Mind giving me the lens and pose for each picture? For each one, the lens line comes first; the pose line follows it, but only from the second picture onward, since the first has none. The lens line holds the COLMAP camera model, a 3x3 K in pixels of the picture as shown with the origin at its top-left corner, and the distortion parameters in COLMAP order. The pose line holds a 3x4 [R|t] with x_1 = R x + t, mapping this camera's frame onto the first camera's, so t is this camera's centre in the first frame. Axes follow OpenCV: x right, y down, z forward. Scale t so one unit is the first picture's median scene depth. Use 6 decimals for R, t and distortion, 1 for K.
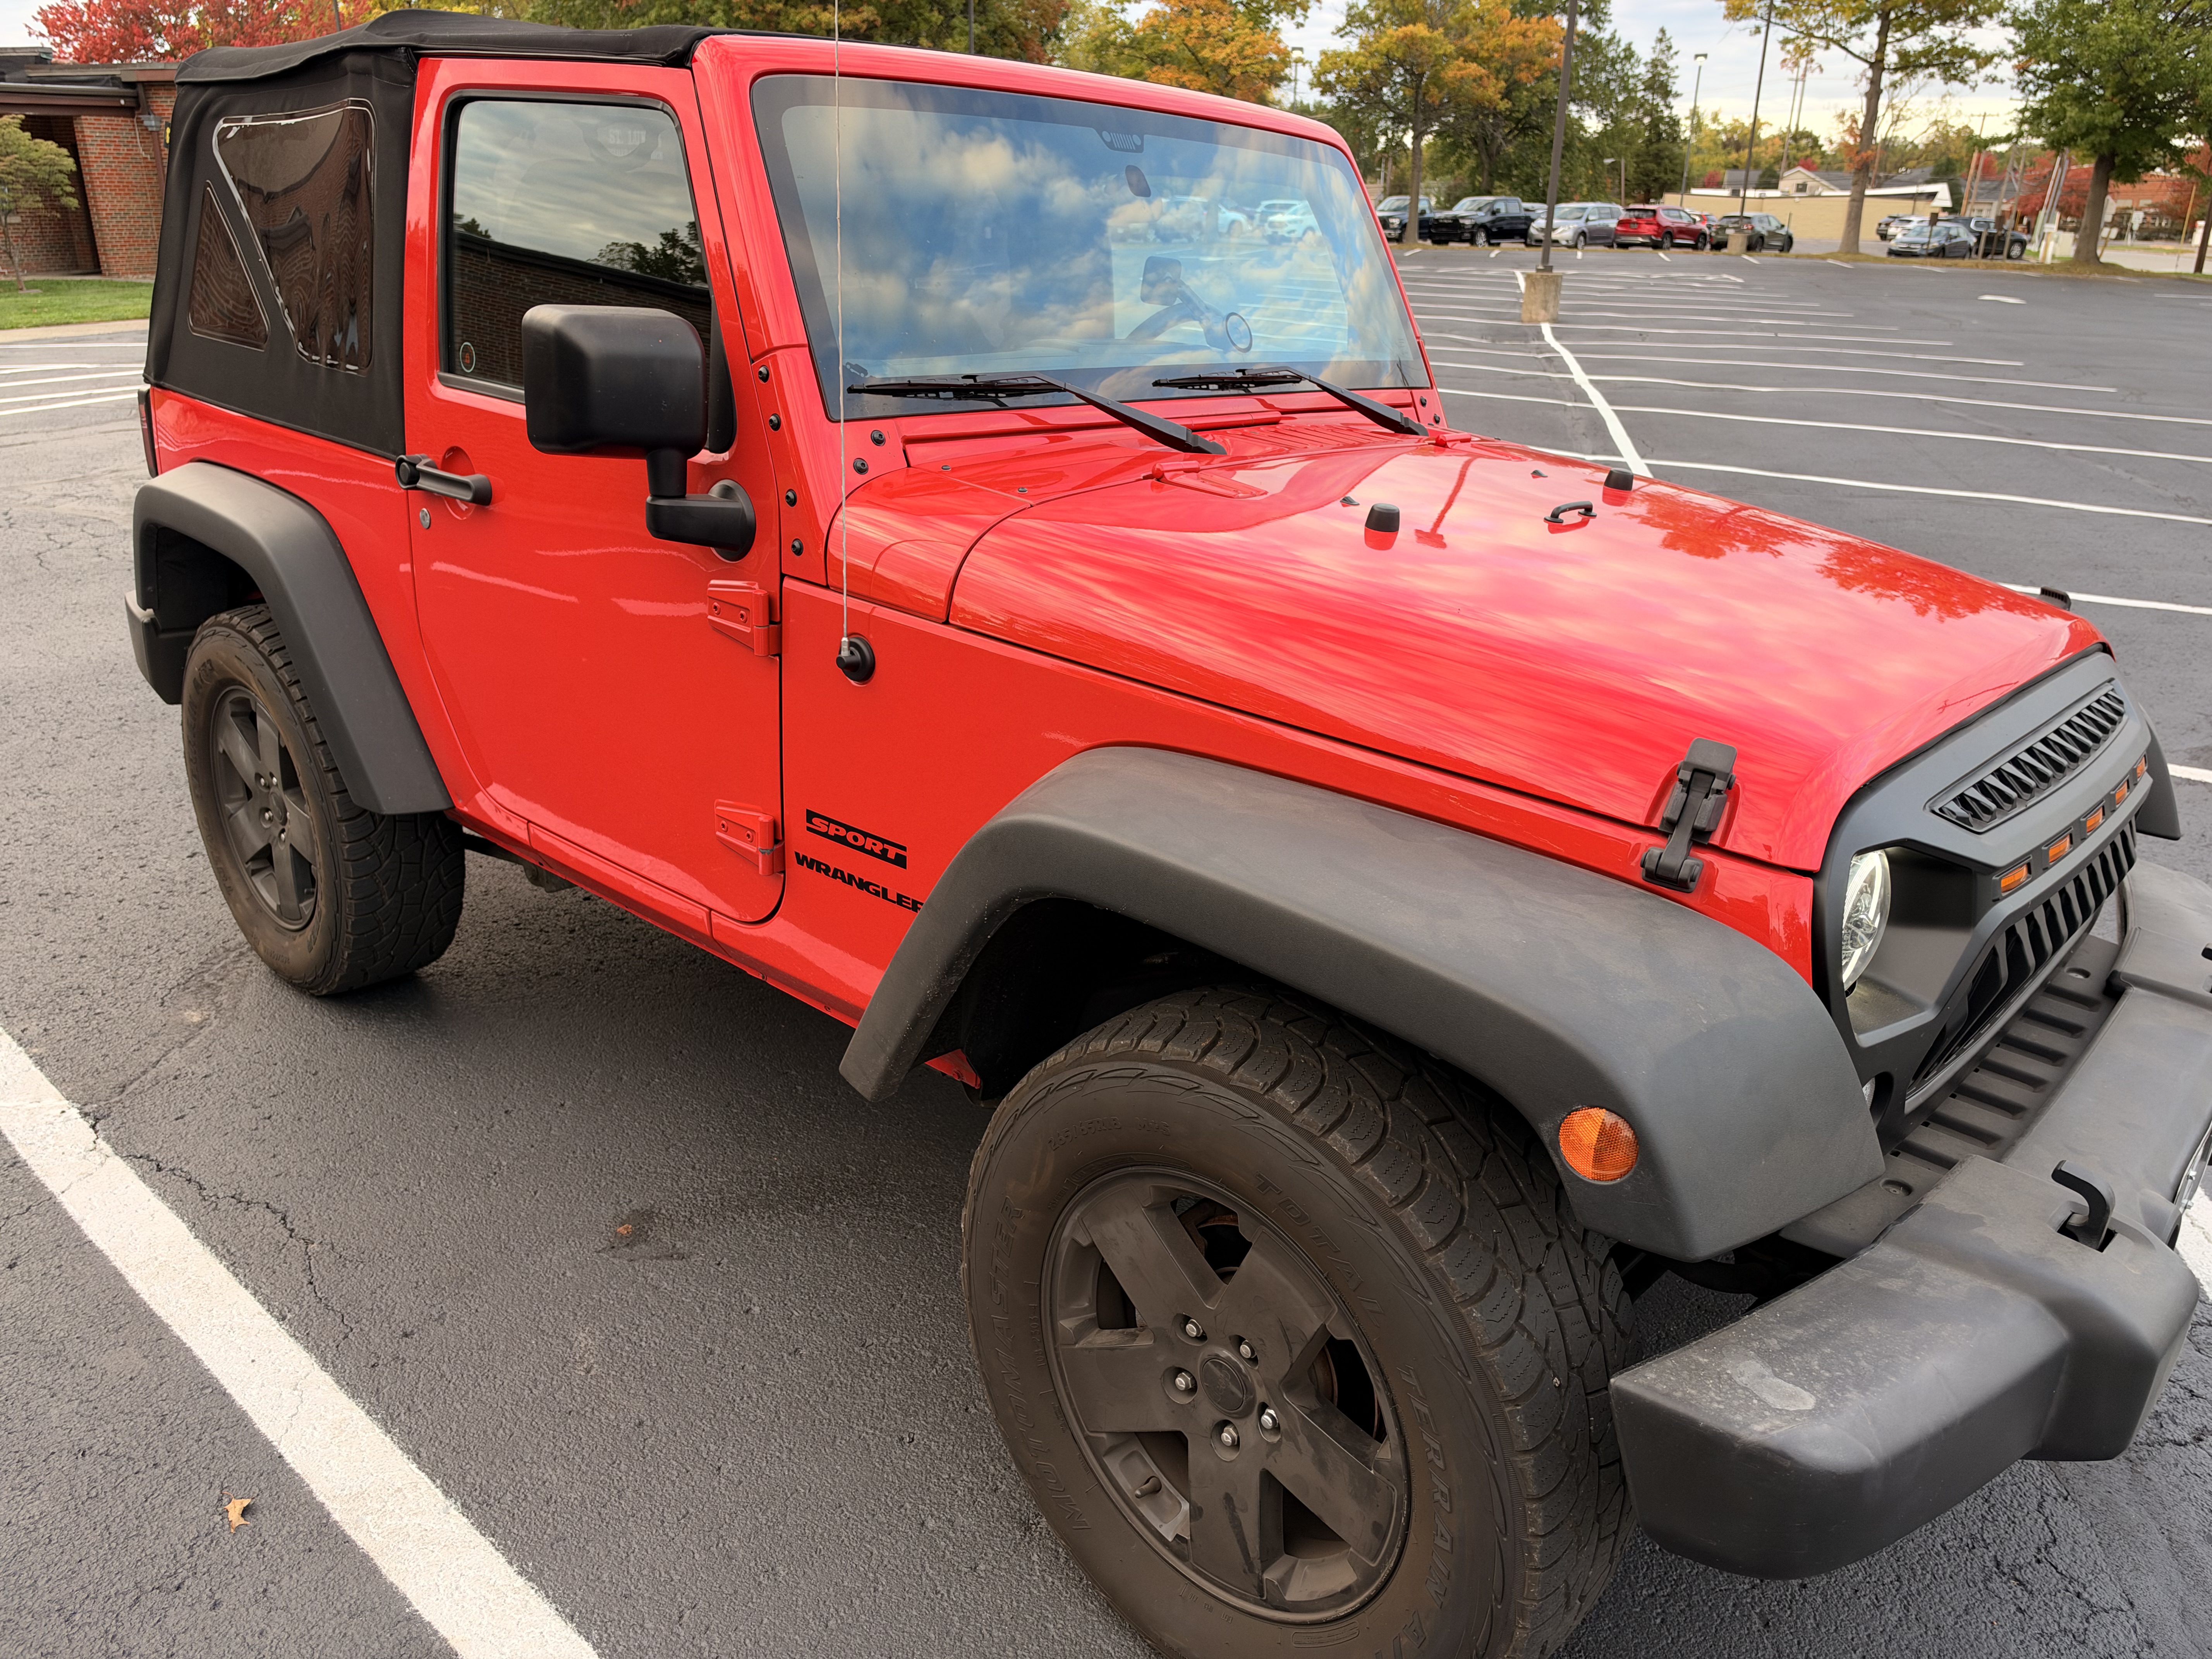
lens RADIAL K [[1673.1, 0, 1142.0], [0, 1673.1, 813.3], [0, 0, 1]] dist [0.021157, -0.037174]
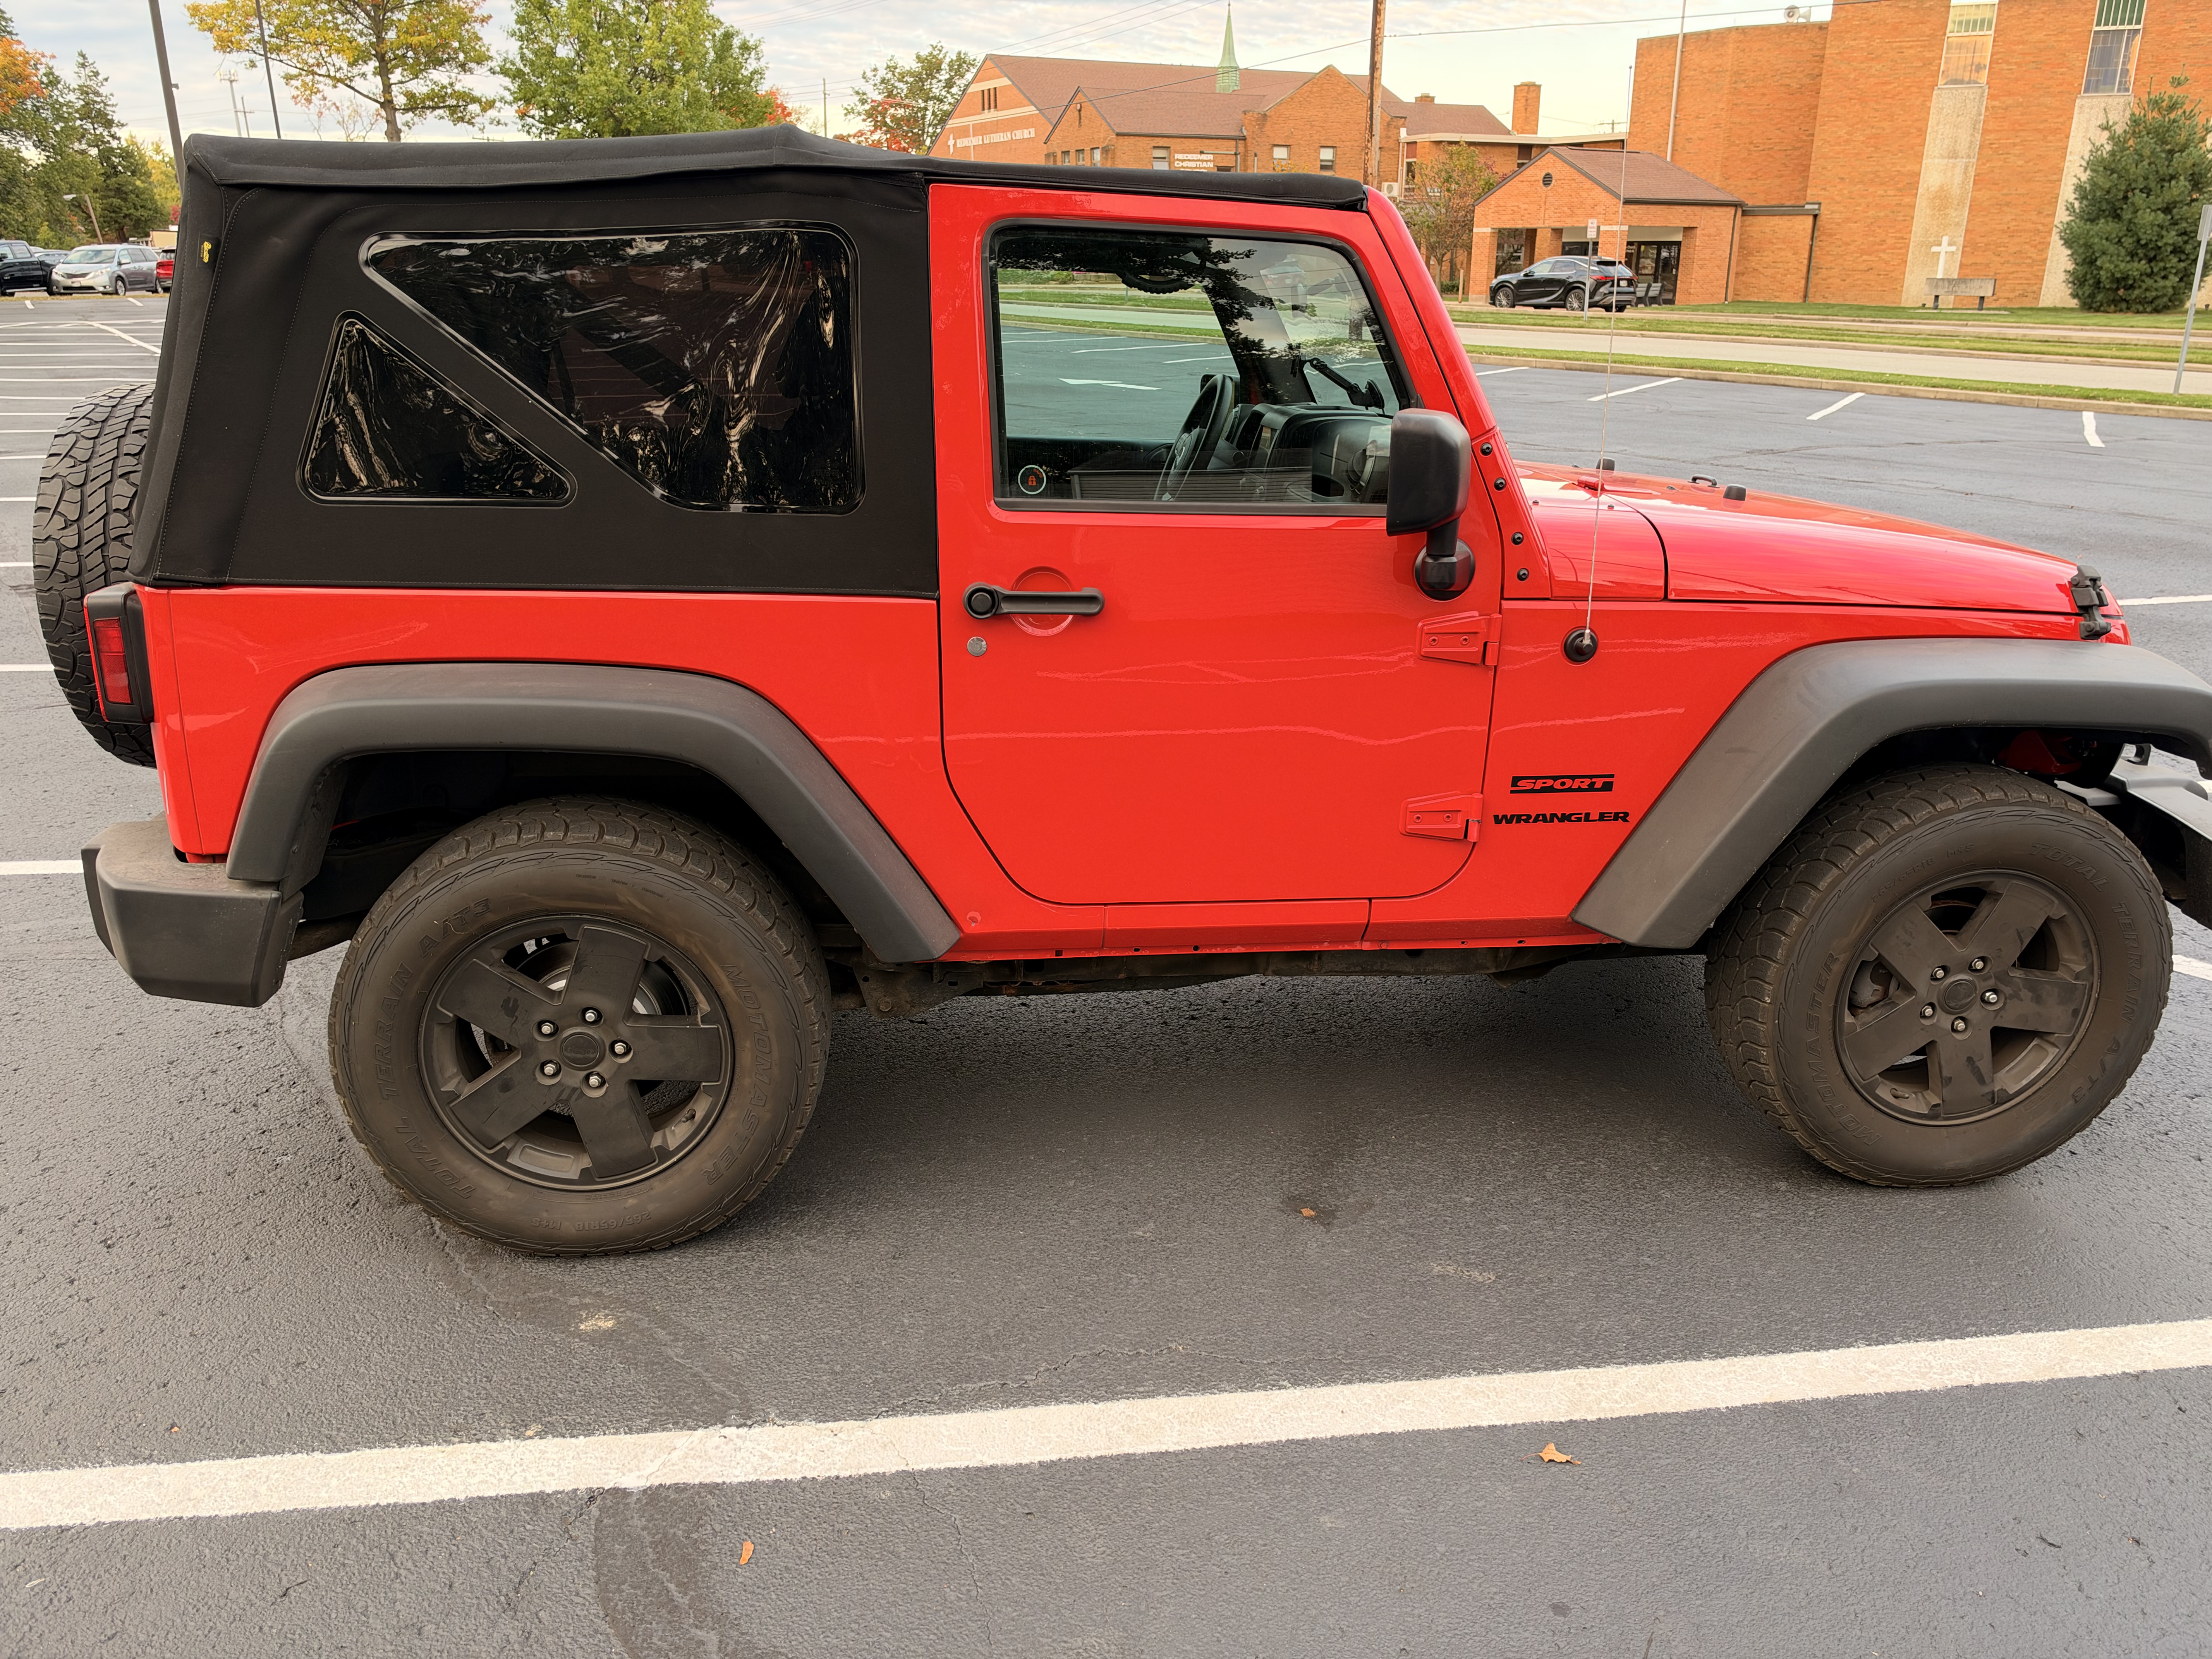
lens RADIAL K [[1673.1, 0, 1142.0], [0, 1673.1, 813.3], [0, 0, 1]] dist [0.021157, -0.037174]
pose [[0.645178, -0.260186, 0.718365, -0.110340], [0.270905, 0.957044, 0.103329, -0.015592], [-0.714392, 0.127943, 0.687949, 0.026648]]
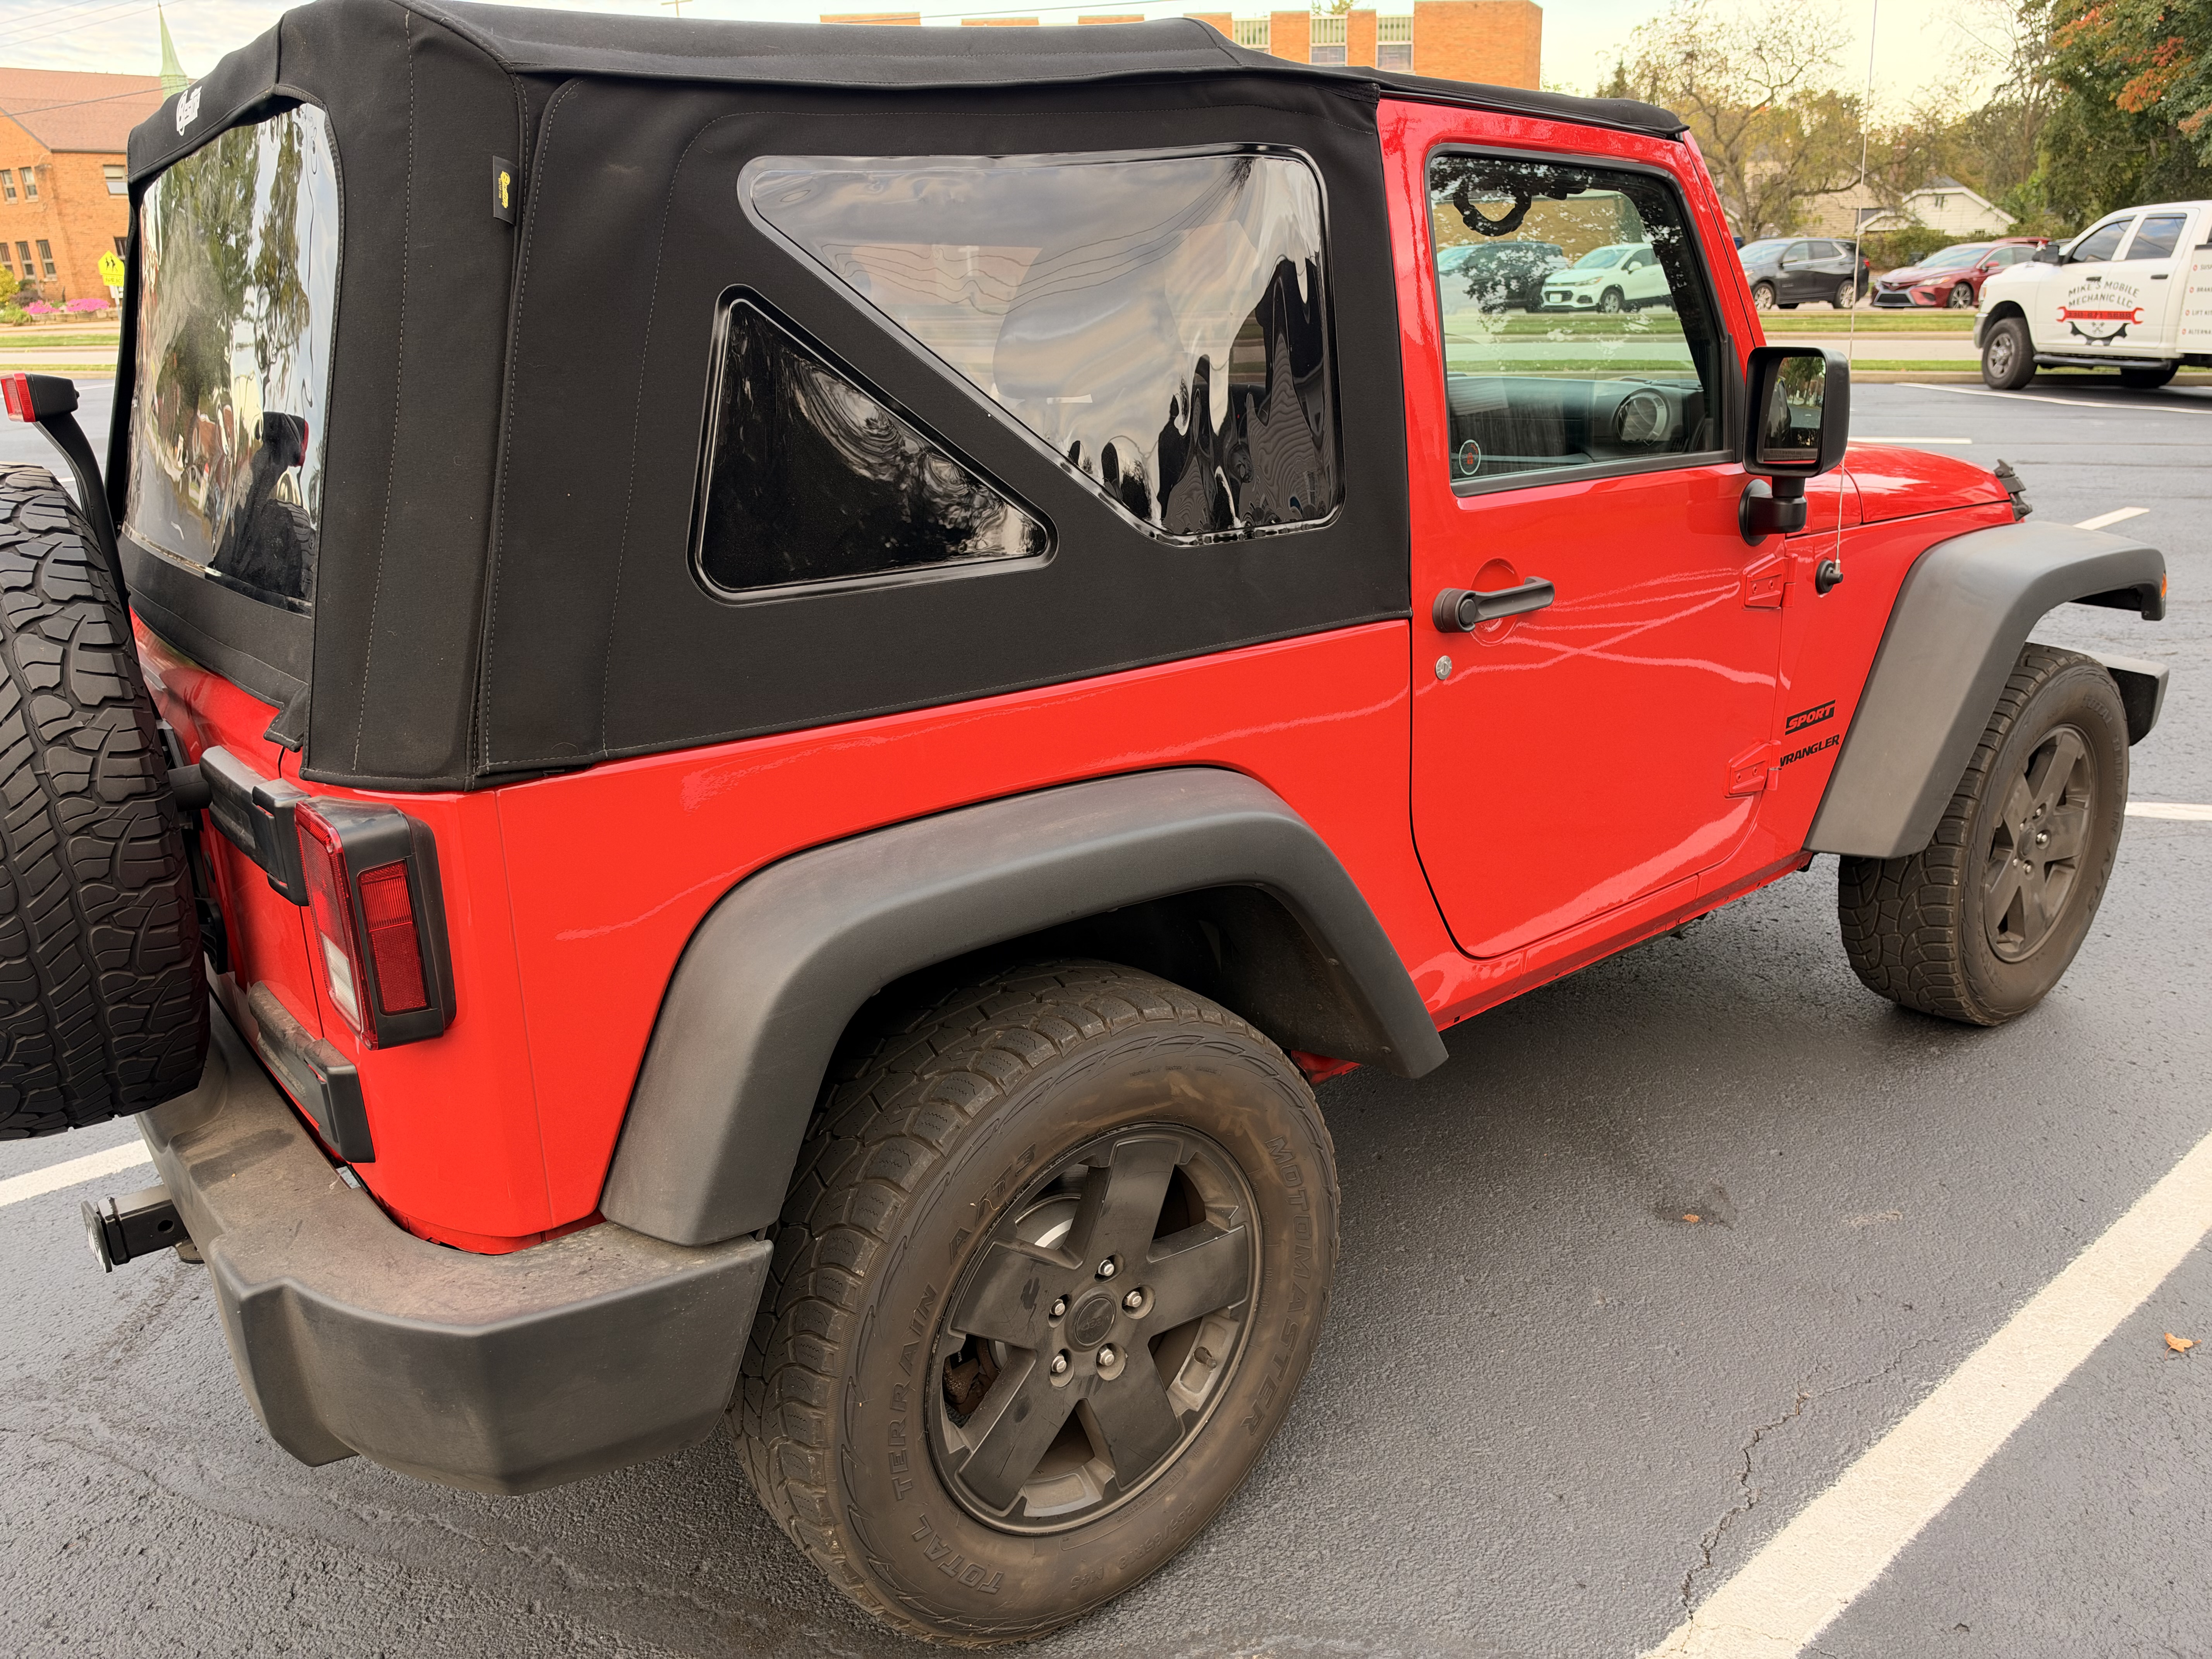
lens RADIAL K [[1673.1, 0, 1142.0], [0, 1673.1, 813.3], [0, 0, 1]] dist [0.021157, -0.037174]
pose [[0.109921, -0.335016, 0.935779, -0.123076], [0.372994, 0.886580, 0.273589, -0.039398], [-0.921300, 0.318967, 0.222412, 0.099827]]
